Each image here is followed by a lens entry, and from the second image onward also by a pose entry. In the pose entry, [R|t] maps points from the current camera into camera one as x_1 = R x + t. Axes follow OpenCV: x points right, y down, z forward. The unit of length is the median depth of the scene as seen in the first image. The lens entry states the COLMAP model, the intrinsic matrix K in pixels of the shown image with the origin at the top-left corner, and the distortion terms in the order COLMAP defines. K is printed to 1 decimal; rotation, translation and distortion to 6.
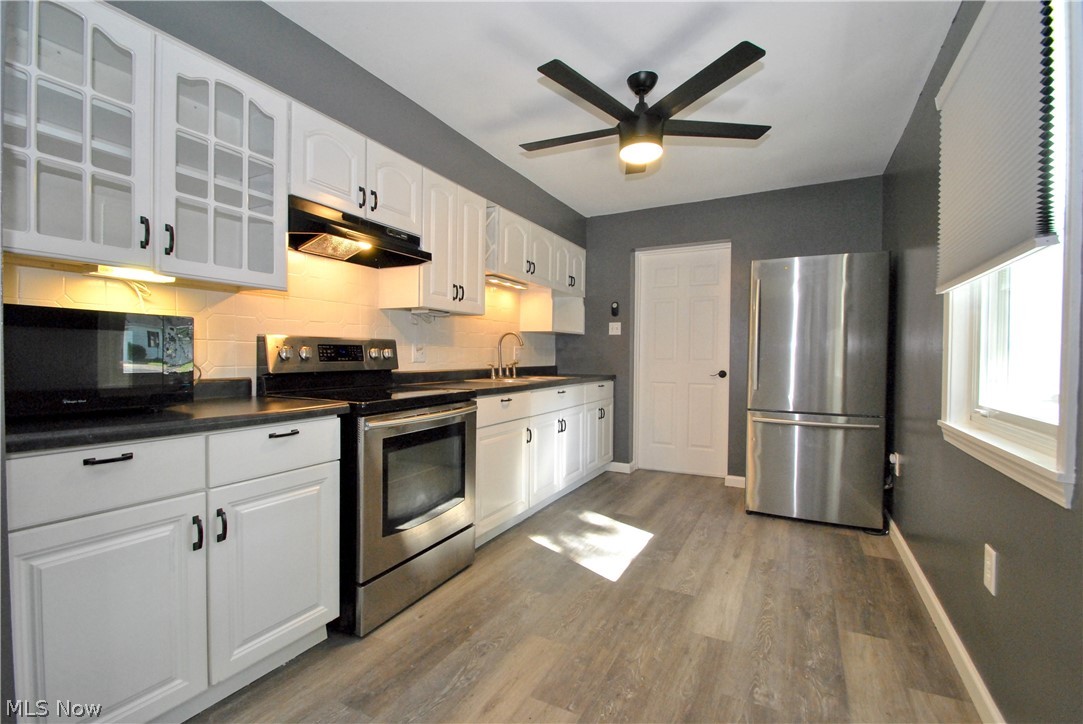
lens RADIAL K [[466.2, 0, 534.1], [0, 466.2, 360.4], [0, 0, 1]] dist [-0.003311, -0.000838]
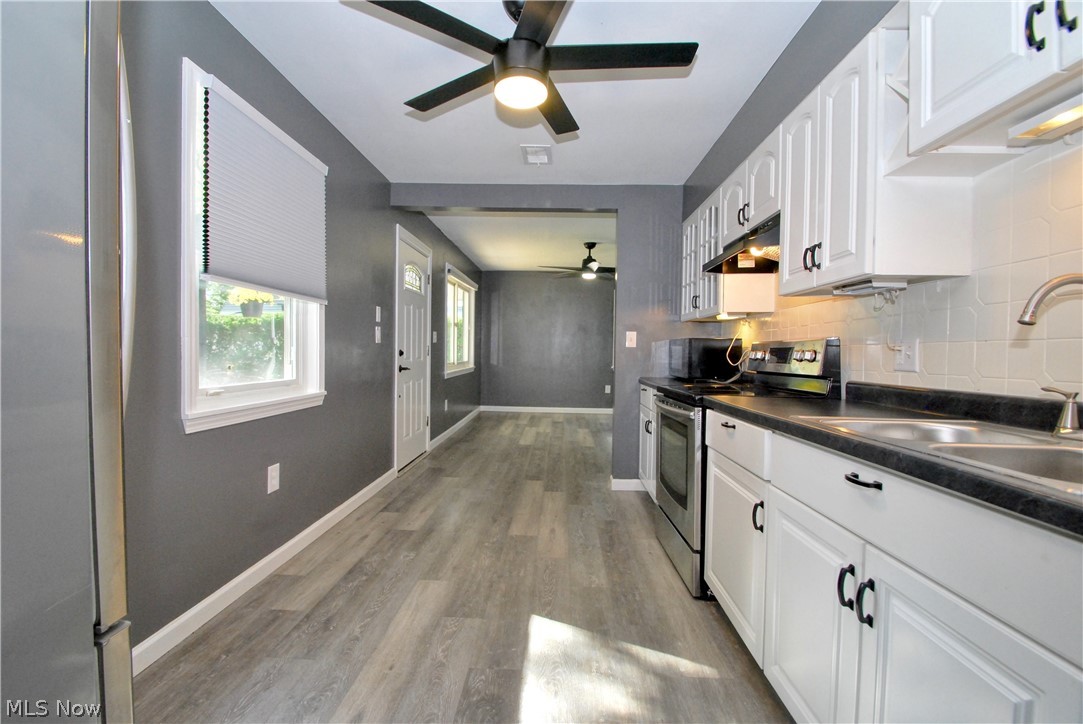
lens RADIAL K [[466.2, 0, 537.4], [0, 466.2, 360.2], [0, 0, 1]] dist [-0.003311, -0.000838]
pose [[-0.891443, -0.014914, -0.452887, 0.666027], [-0.029395, 0.999256, 0.024954, -0.015661], [0.452178, 0.035558, -0.891219, 2.081013]]
